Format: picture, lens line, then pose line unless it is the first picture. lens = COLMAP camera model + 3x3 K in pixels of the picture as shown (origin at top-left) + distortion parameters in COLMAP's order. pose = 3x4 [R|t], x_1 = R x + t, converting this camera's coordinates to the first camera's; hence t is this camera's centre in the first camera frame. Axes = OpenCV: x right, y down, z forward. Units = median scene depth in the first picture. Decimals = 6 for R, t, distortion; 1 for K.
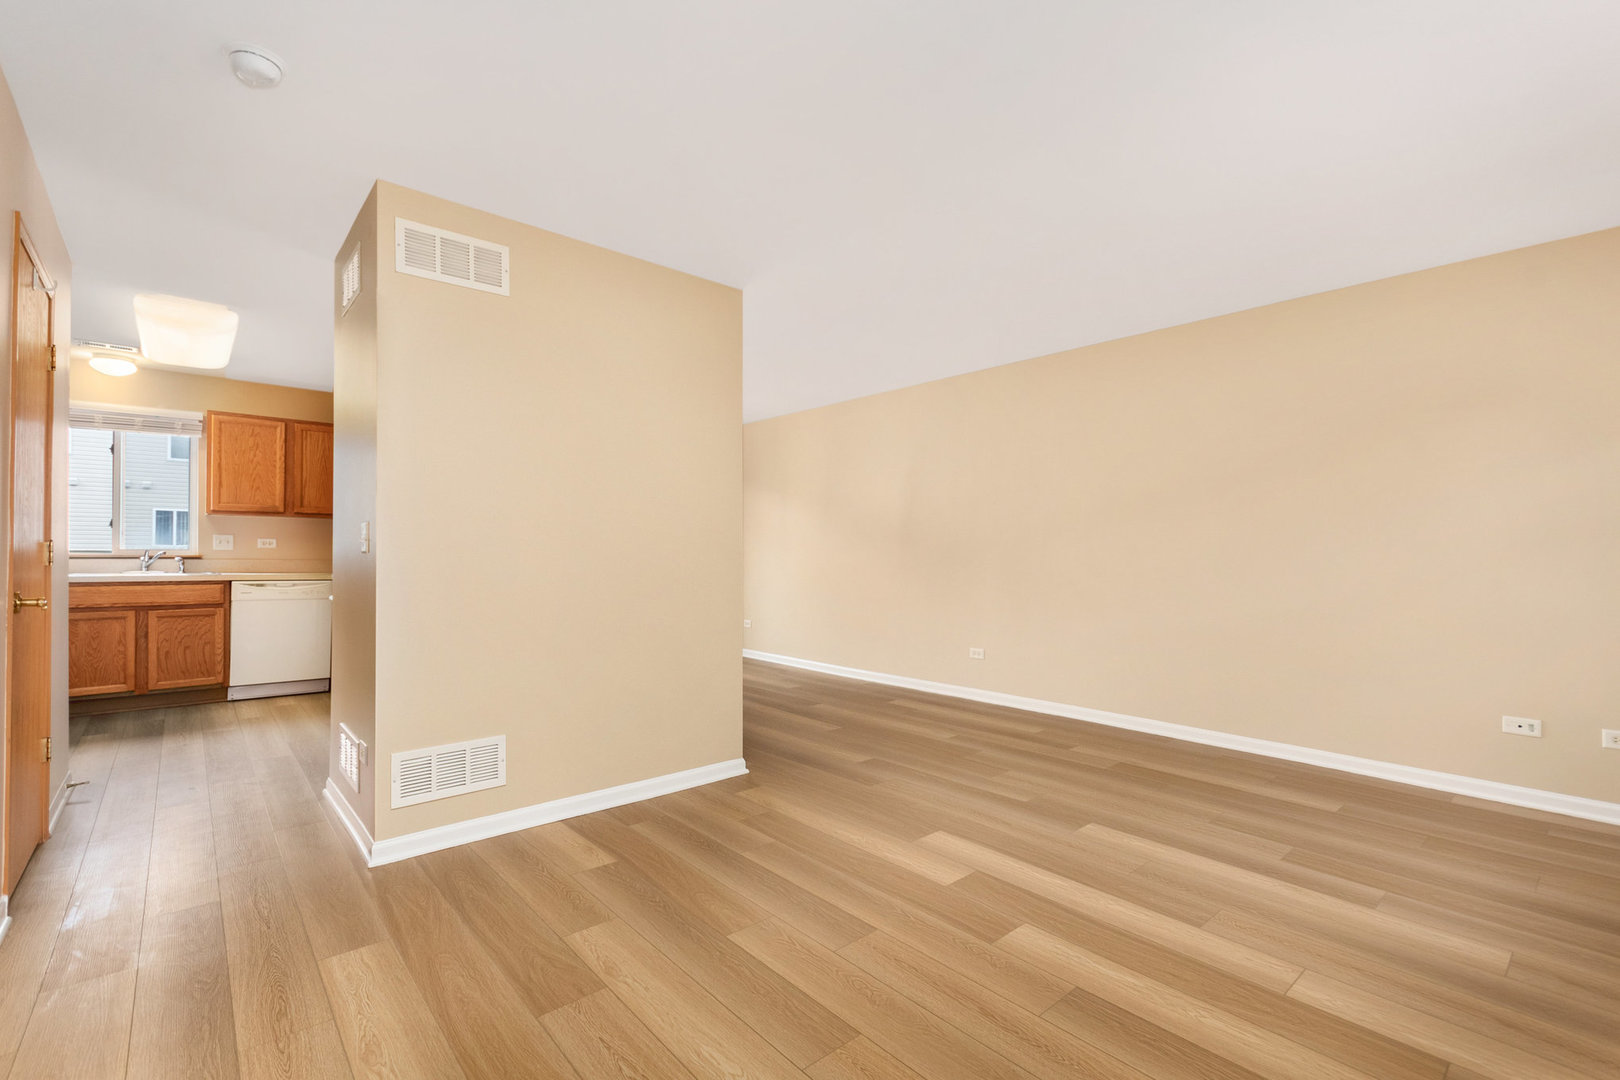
lens RADIAL K [[719.1, 0, 816.6], [0, 719.1, 542.6], [0, 0, 1]] dist [-0.000214, 0.000205]
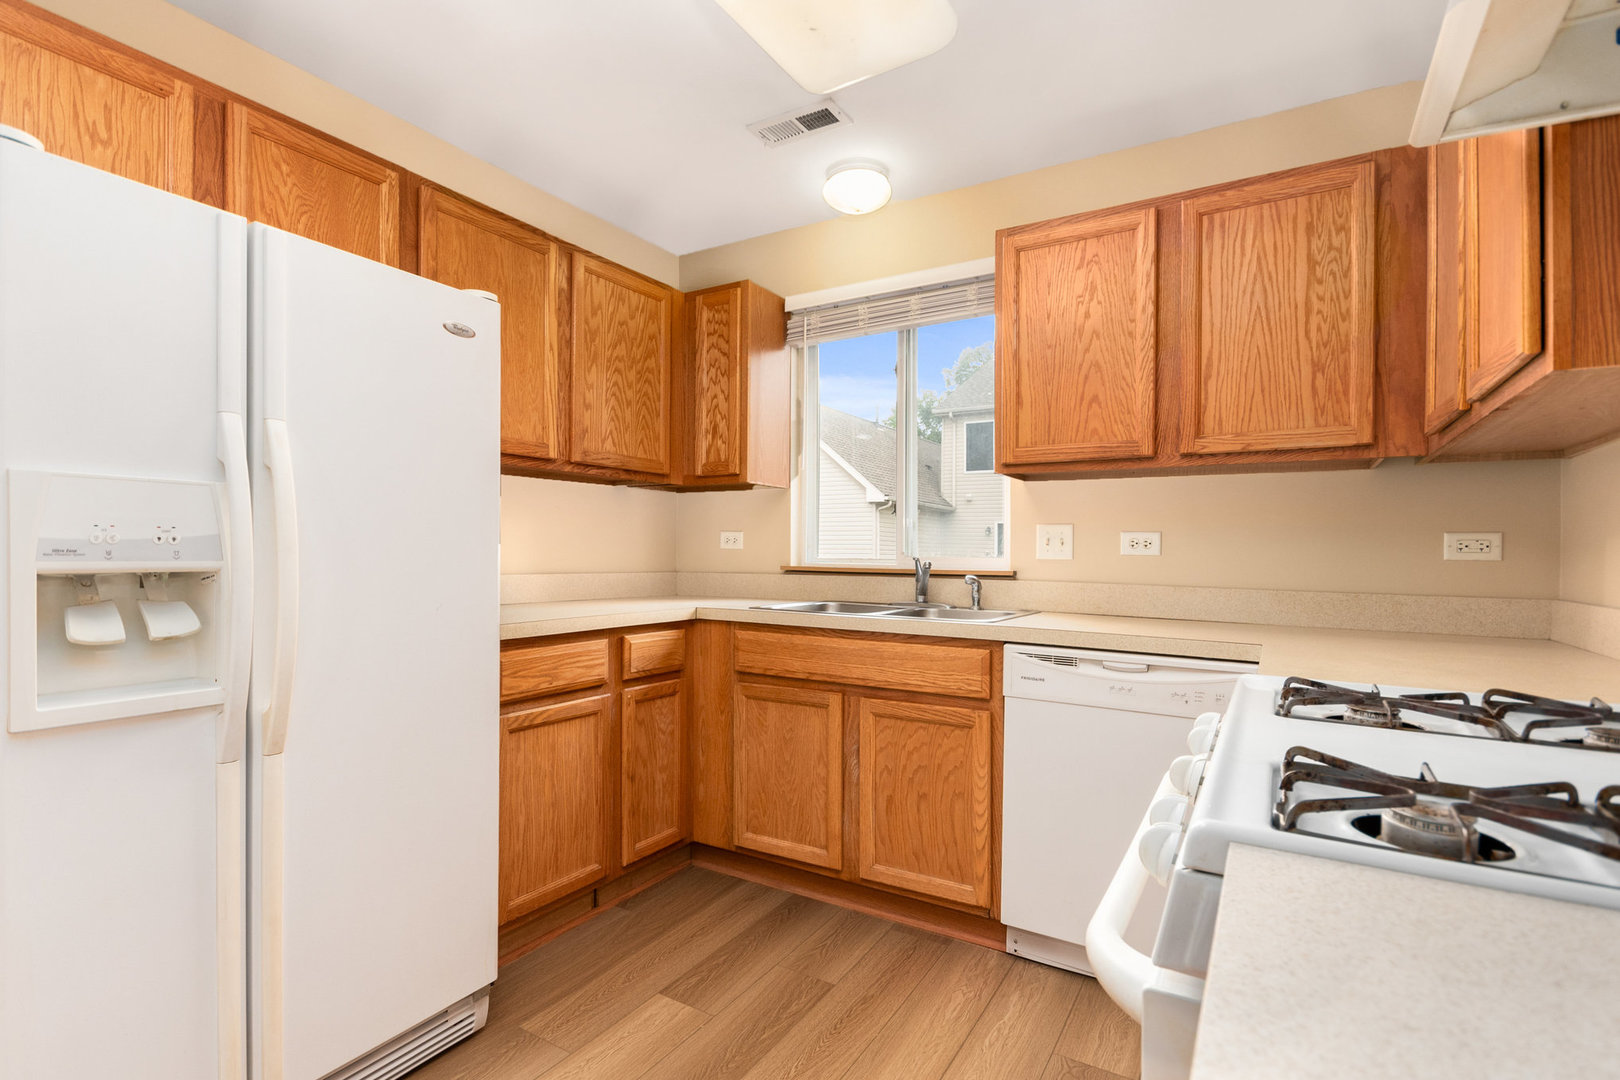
lens RADIAL K [[763.9, 0, 807.2], [0, 763.9, 555.1], [0, 0, 1]] dist [0.002232, 0.000315]
pose [[0.296713, -0.000990, -0.954966, -2.370003], [0.007076, 0.999974, 0.001162, 0.034028], [0.954941, -0.007102, 0.296712, 4.010081]]
